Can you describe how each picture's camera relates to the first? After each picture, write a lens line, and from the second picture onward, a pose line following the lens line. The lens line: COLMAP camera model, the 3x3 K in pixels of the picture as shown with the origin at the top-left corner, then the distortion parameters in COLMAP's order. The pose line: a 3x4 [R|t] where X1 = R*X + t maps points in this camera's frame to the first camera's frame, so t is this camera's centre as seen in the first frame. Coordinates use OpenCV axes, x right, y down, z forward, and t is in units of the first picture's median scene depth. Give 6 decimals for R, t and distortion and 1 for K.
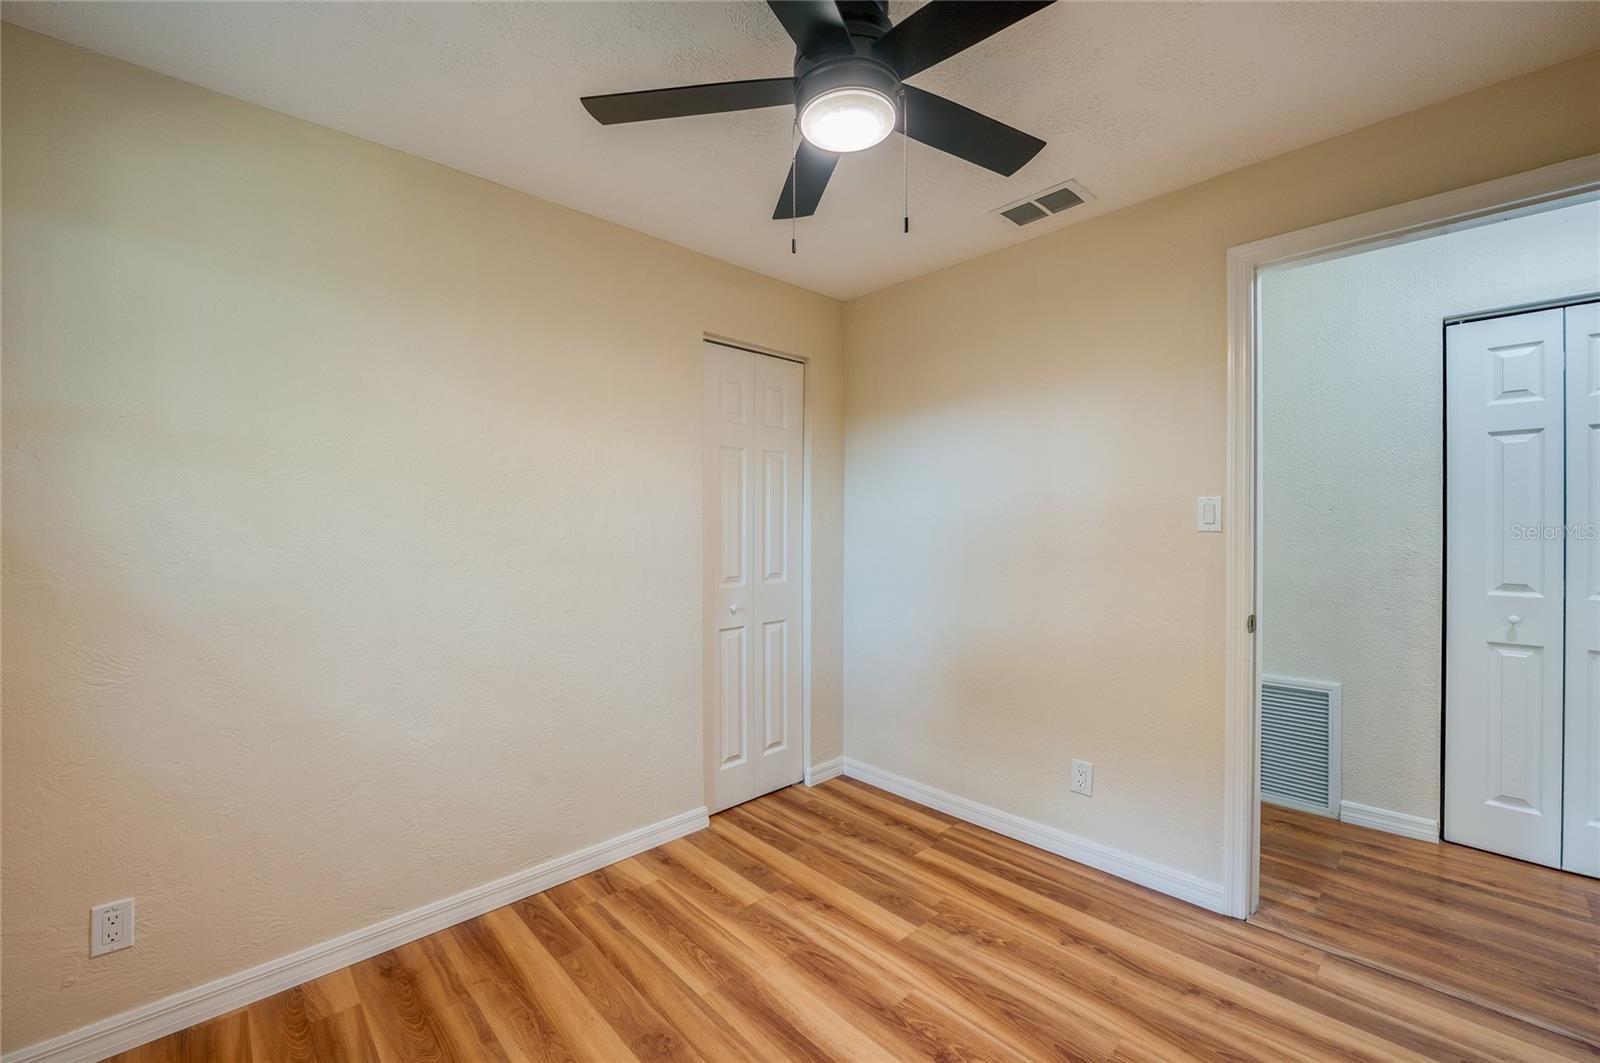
lens RADIAL K [[664.4, 0, 800.7], [0, 664.4, 526.8], [0, 0, 1]] dist [-0.004631, -0.000087]
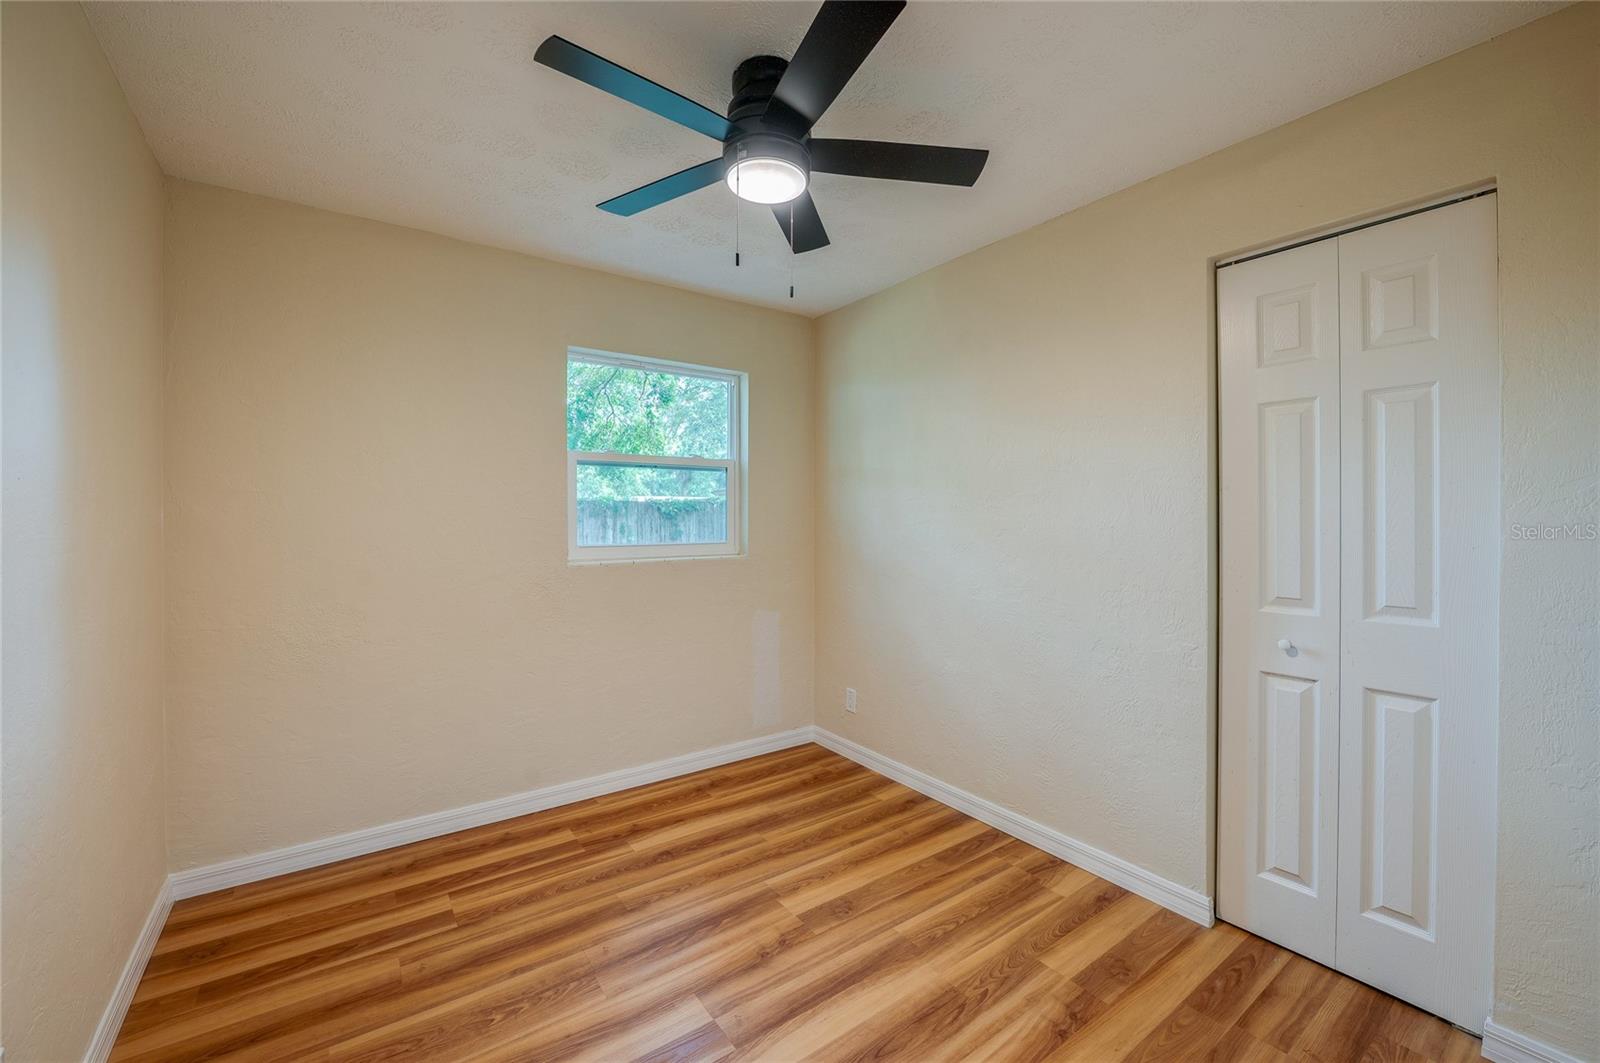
lens RADIAL K [[664.4, 0, 800.2], [0, 664.4, 520.3], [0, 0, 1]] dist [-0.004631, -0.000087]
pose [[-0.152514, 0.001719, -0.988300, 0.742667], [-0.015832, 0.999866, 0.004182, 0.004580], [0.988175, 0.016285, -0.152466, 0.747744]]
